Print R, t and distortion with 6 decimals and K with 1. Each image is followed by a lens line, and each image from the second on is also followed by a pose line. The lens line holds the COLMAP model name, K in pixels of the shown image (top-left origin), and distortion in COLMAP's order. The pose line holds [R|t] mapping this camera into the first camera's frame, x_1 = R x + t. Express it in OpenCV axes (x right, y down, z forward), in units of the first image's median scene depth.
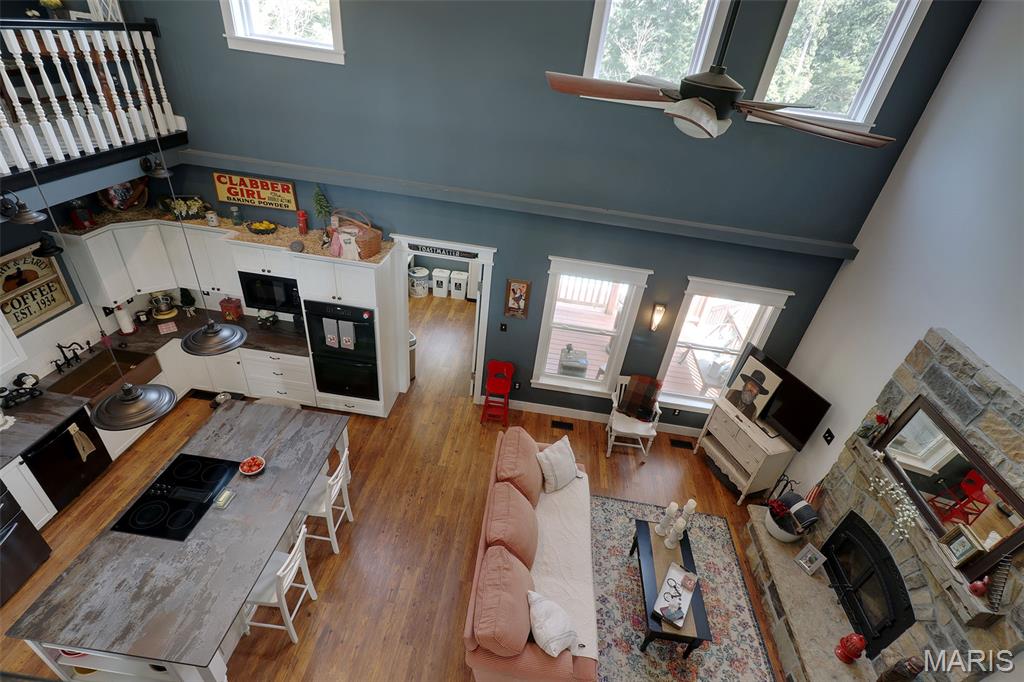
lens RADIAL K [[470.8, 0, 520.4], [0, 470.8, 338.6], [0, 0, 1]] dist [0.000564, 0.000652]
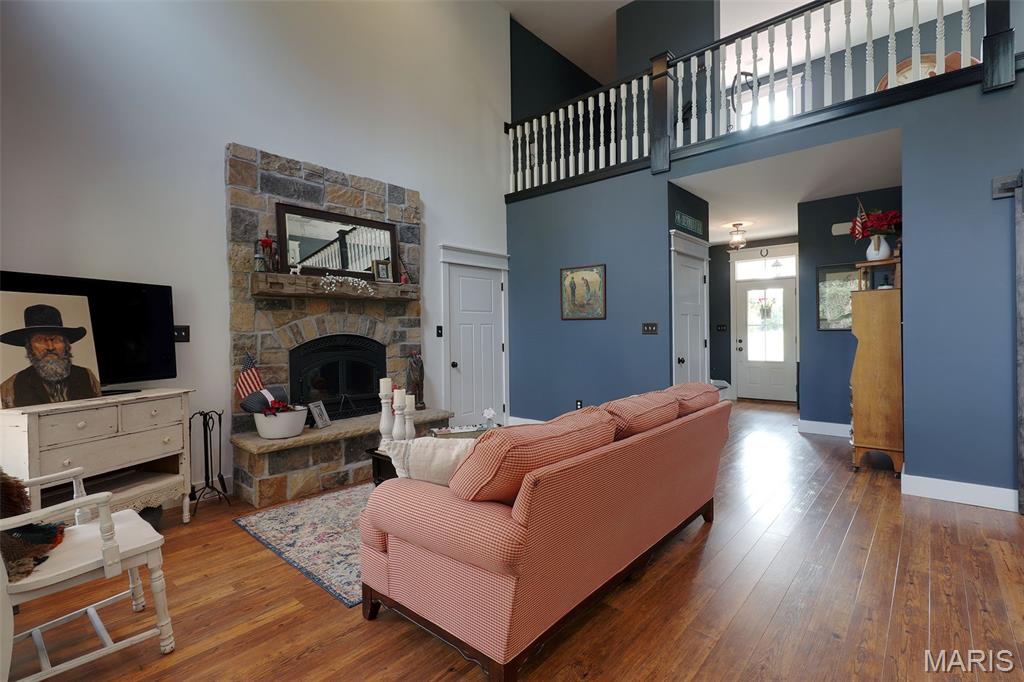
lens RADIAL K [[470.8, 0, 521.3], [0, 470.8, 337.1], [0, 0, 1]] dist [0.000564, 0.000652]
pose [[-0.810058, -0.110831, 0.575780, -0.233244], [0.251594, 0.821281, 0.512052, -0.035684], [-0.529628, 0.559655, -0.637401, 1.331141]]
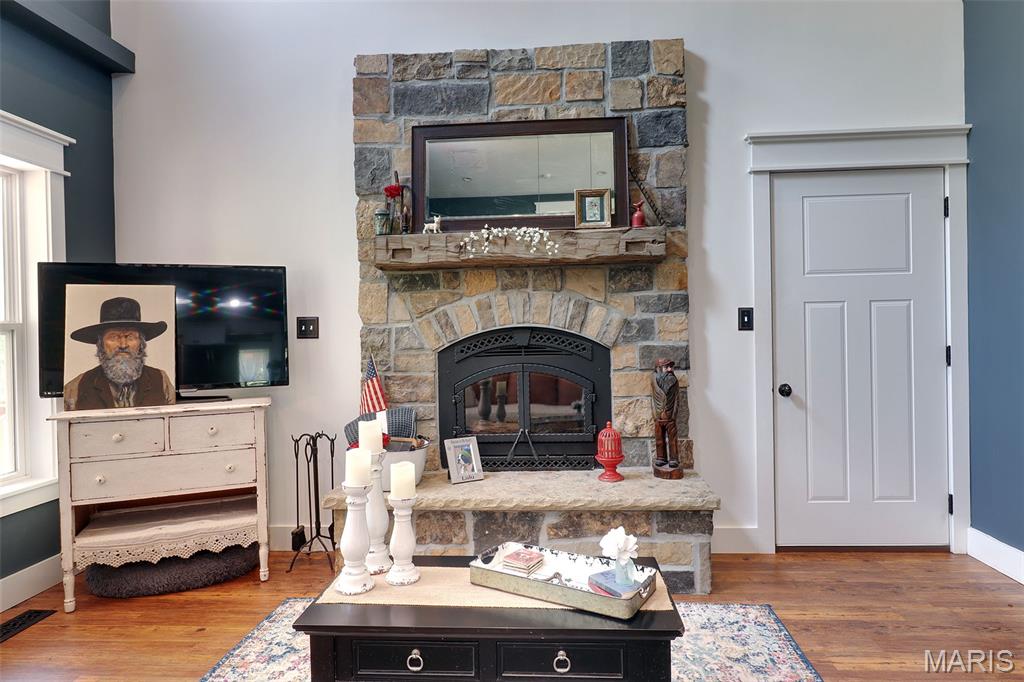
lens RADIAL K [[604.2, 0, 518.4], [0, 604.2, 335.9], [0, 0, 1]] dist [0.006291, -0.000322]
pose [[-0.033273, -0.126291, 0.991435, -0.091543], [0.562606, 0.817521, 0.123018, 0.301569], [-0.826055, 0.561881, 0.043851, 0.852477]]
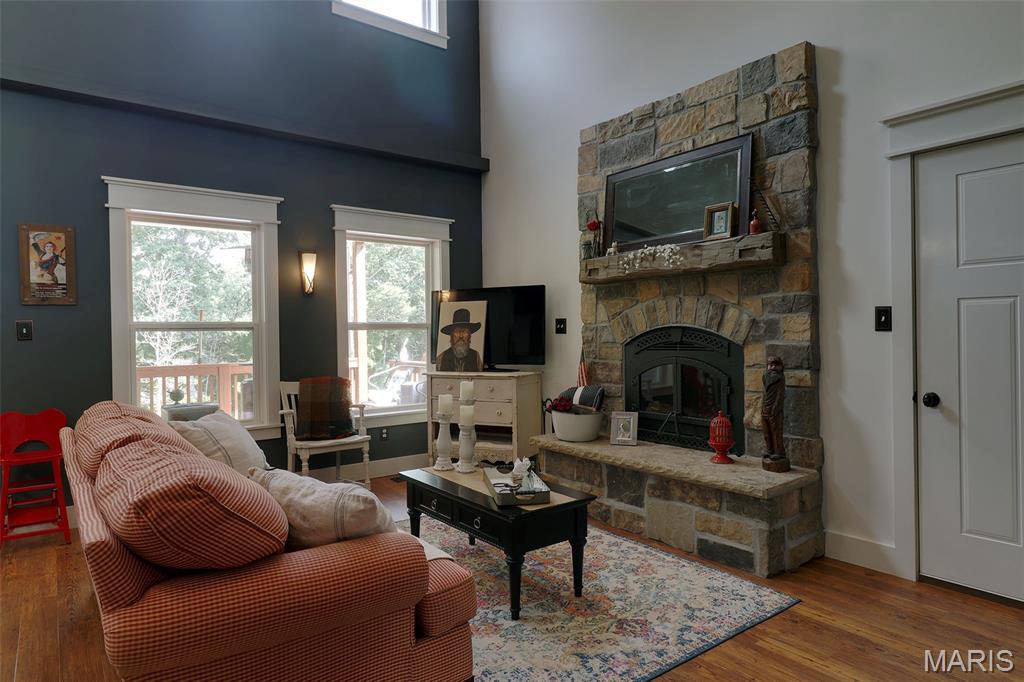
lens RADIAL K [[604.2, 0, 521.6], [0, 604.2, 336.6], [0, 0, 1]] dist [0.006291, -0.000322]
pose [[0.721868, -0.131765, 0.679371, -0.127604], [0.458522, 0.826362, -0.326930, 0.600183], [-0.518329, 0.547506, 0.656941, 0.393898]]
